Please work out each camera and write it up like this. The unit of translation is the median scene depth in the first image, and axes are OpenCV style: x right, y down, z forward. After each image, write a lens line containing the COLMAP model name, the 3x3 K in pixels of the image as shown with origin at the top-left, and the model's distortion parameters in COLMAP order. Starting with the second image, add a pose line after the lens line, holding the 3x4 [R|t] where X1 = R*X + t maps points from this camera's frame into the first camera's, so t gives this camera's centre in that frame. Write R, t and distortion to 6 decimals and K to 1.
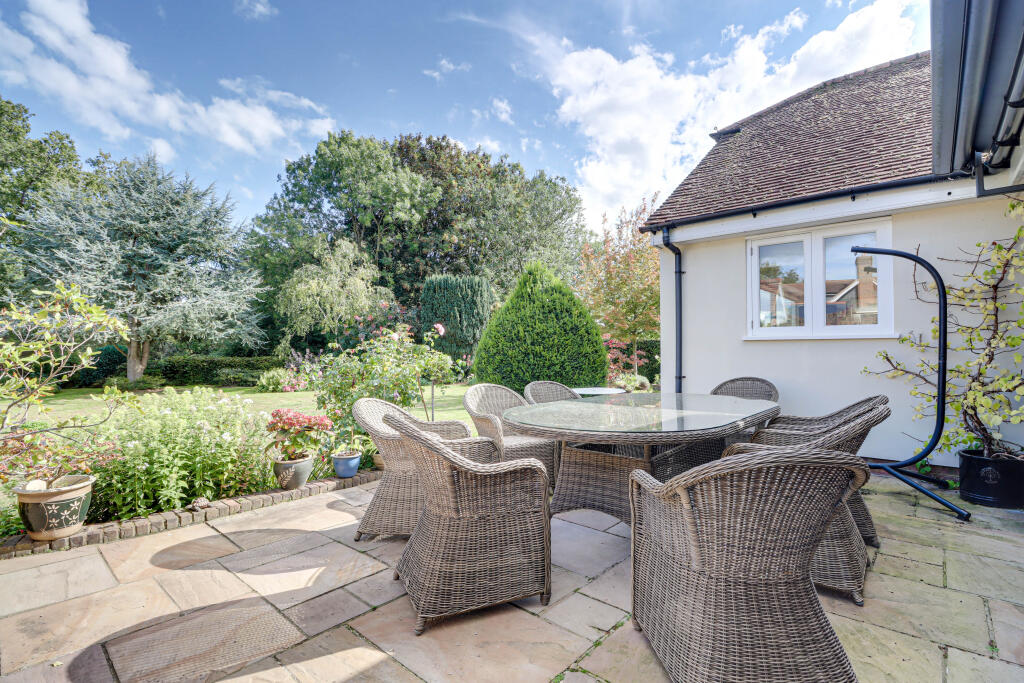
lens RADIAL K [[489.6, 0, 521.0], [0, 489.6, 334.5], [0, 0, 1]] dist [-0.022457, -0.000145]
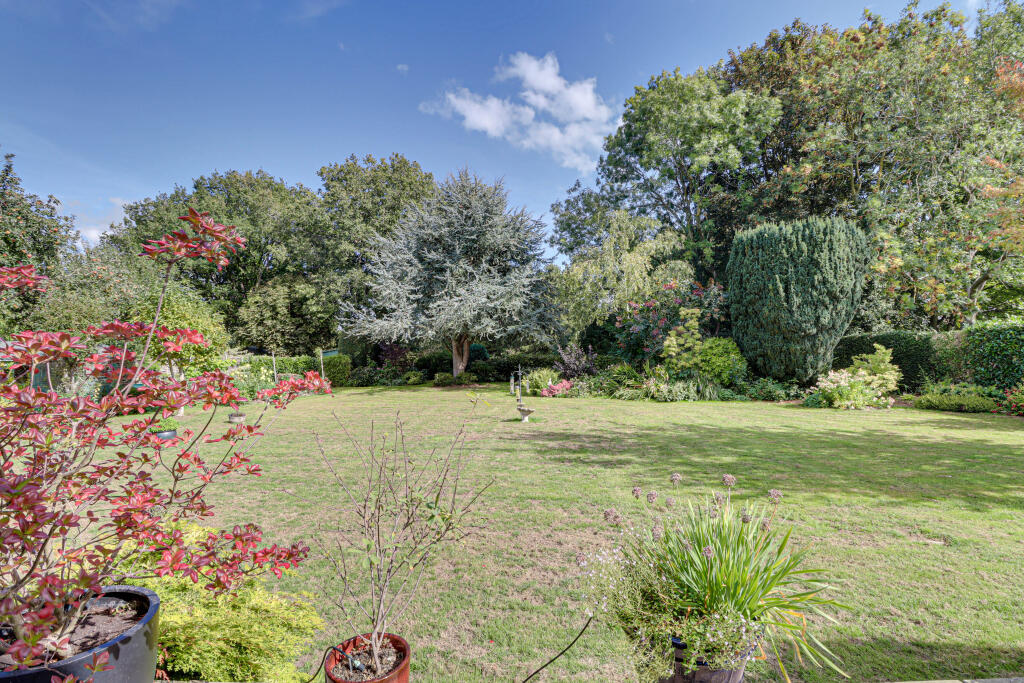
lens RADIAL K [[489.6, 0, 511.3], [0, 489.6, 336.5], [0, 0, 1]] dist [-0.022457, -0.000145]
pose [[0.609304, -0.026071, -0.792508, 0.136090], [0.025328, 0.999589, -0.013411, 0.019440], [0.792532, -0.011901, 0.609714, 0.364602]]
